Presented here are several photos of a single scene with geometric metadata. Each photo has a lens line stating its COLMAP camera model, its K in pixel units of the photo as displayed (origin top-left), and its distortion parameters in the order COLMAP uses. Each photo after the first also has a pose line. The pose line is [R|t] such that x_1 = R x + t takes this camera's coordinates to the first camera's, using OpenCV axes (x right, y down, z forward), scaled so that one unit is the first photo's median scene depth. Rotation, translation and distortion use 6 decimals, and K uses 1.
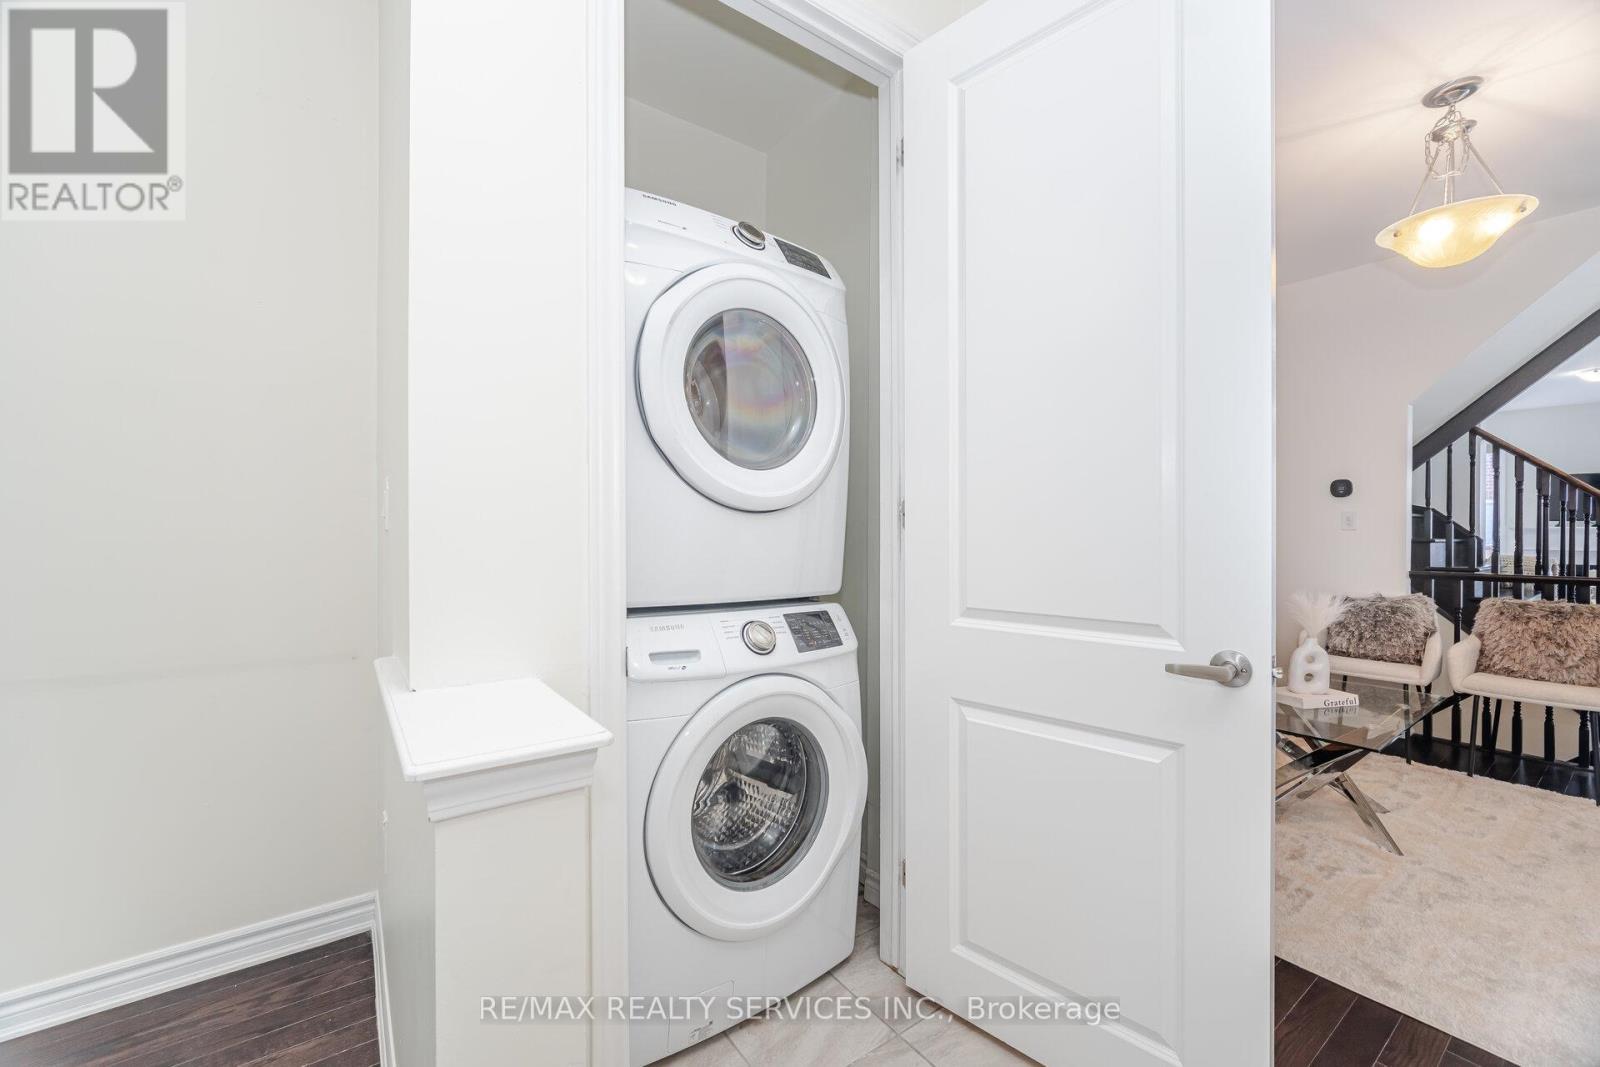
lens RADIAL K [[647.9, 0, 800.0], [0, 647.9, 533.5], [0, 0, 1]] dist [-0.006206, -0.000010]
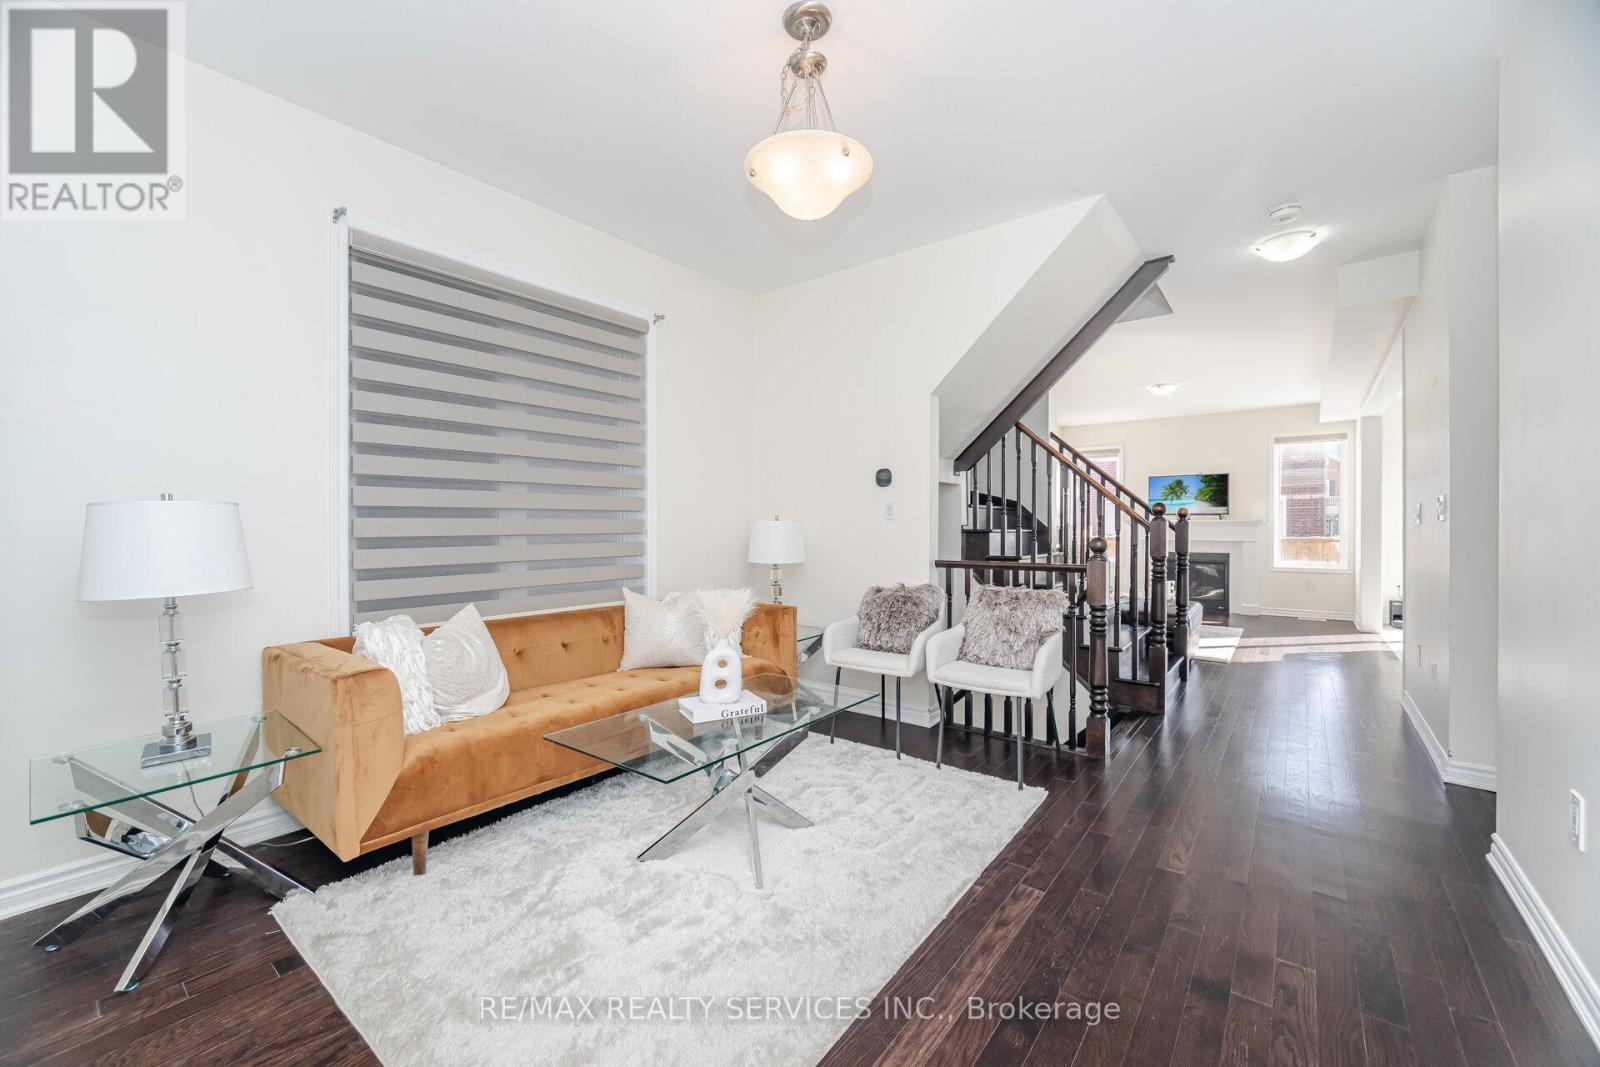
lens RADIAL K [[637.2, 0, 800.0], [0, 637.2, 533.5], [0, 0, 1]] dist [-0.002802, -0.000078]
pose [[0.962791, -0.008264, 0.270120, 0.512795], [0.007531, 0.999965, 0.003749, 0.012533], [-0.270141, -0.001576, 0.962819, 0.107305]]
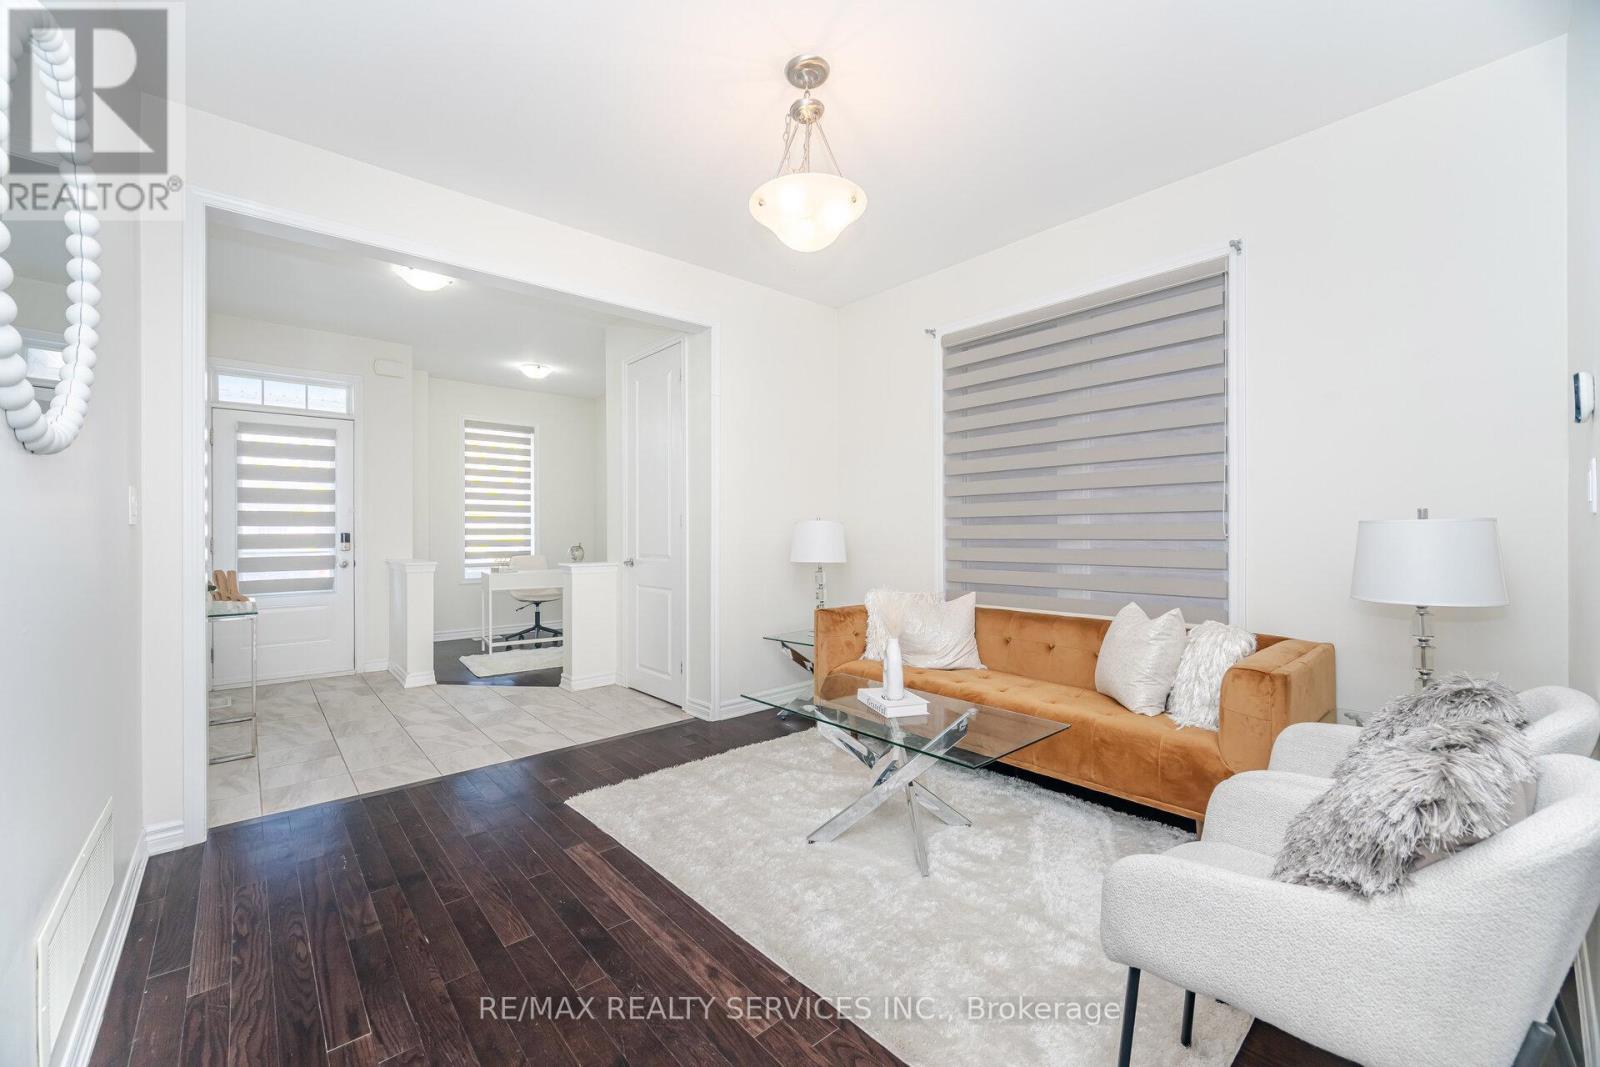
lens RADIAL K [[637.2, 0, 800.0], [0, 637.2, 533.5], [0, 0, 1]] dist [-0.002802, -0.000078]
pose [[0.093761, 0.002832, -0.995591, 1.278804], [0.000117, 0.999996, 0.002856, 0.005294], [0.995595, -0.000384, 0.093760, 0.577766]]
